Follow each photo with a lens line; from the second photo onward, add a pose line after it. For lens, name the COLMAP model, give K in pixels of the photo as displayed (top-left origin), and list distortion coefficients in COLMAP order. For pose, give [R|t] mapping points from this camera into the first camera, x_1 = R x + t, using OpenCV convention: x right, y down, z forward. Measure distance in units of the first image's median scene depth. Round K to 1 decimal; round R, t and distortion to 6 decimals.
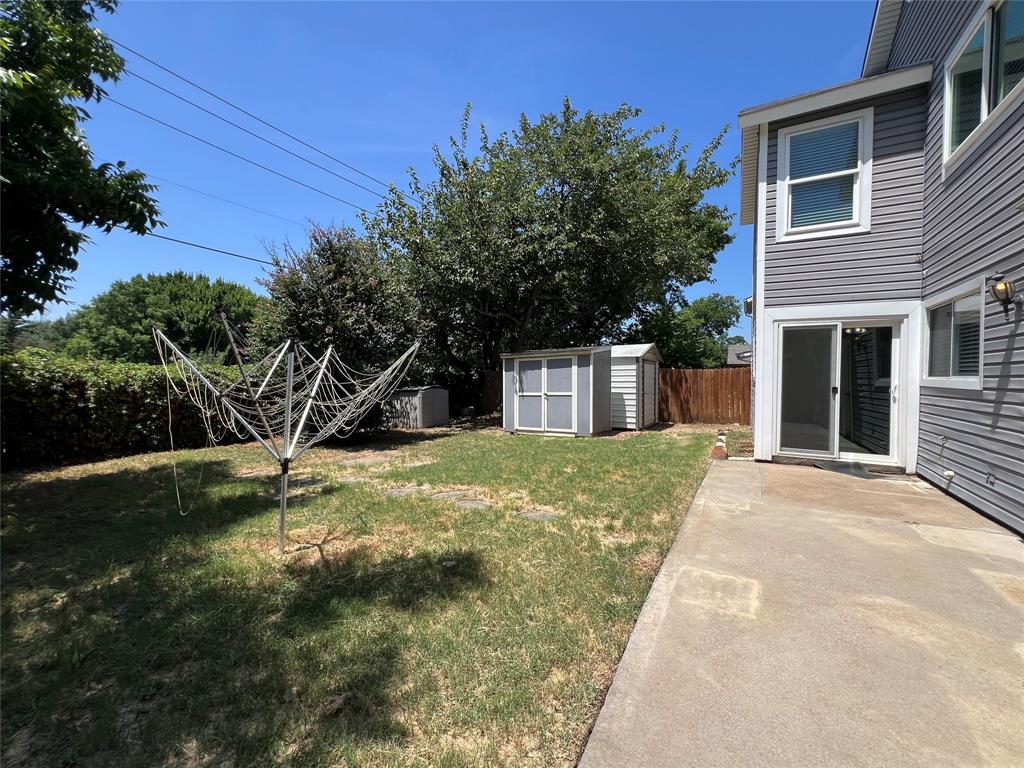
lens RADIAL K [[409.5, 0, 513.4], [0, 409.5, 385.3], [0, 0, 1]] dist [-0.008144, 0.000603]
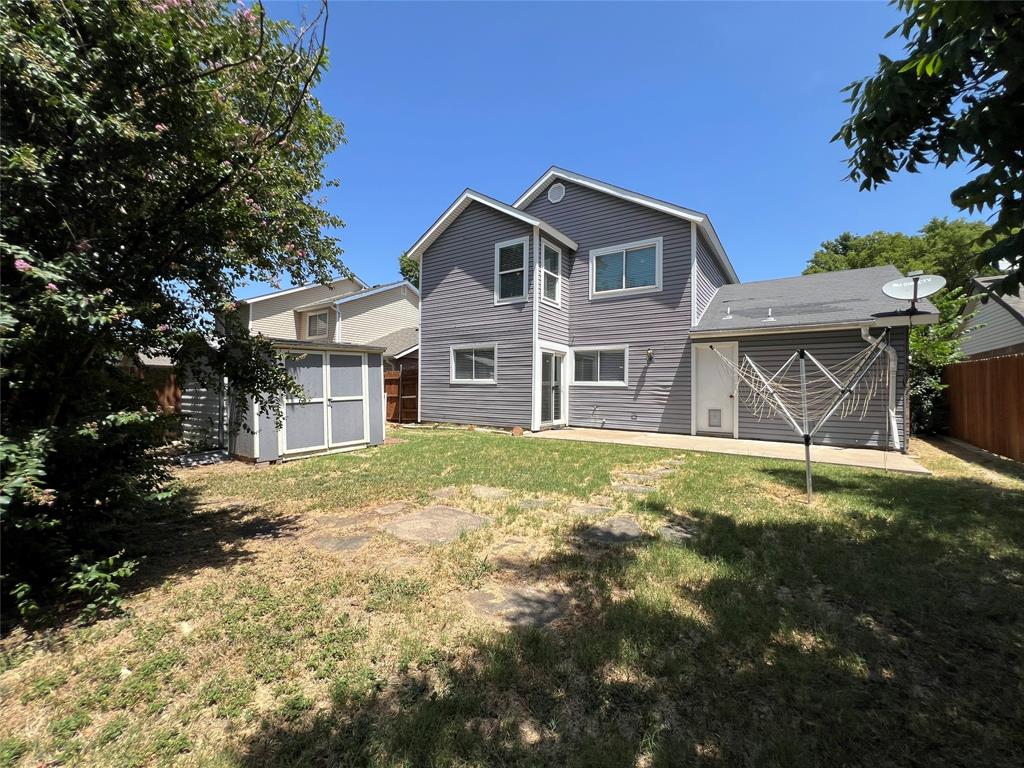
lens RADIAL K [[410.9, 0, 511.9], [0, 410.9, 387.6], [0, 0, 1]] dist [-0.001821, 0.000507]
pose [[0.086756, -0.002008, 0.996228, -0.681203], [0.014958, 0.999888, 0.000713, 0.003703], [-0.996117, 0.014840, 0.086776, 0.616214]]
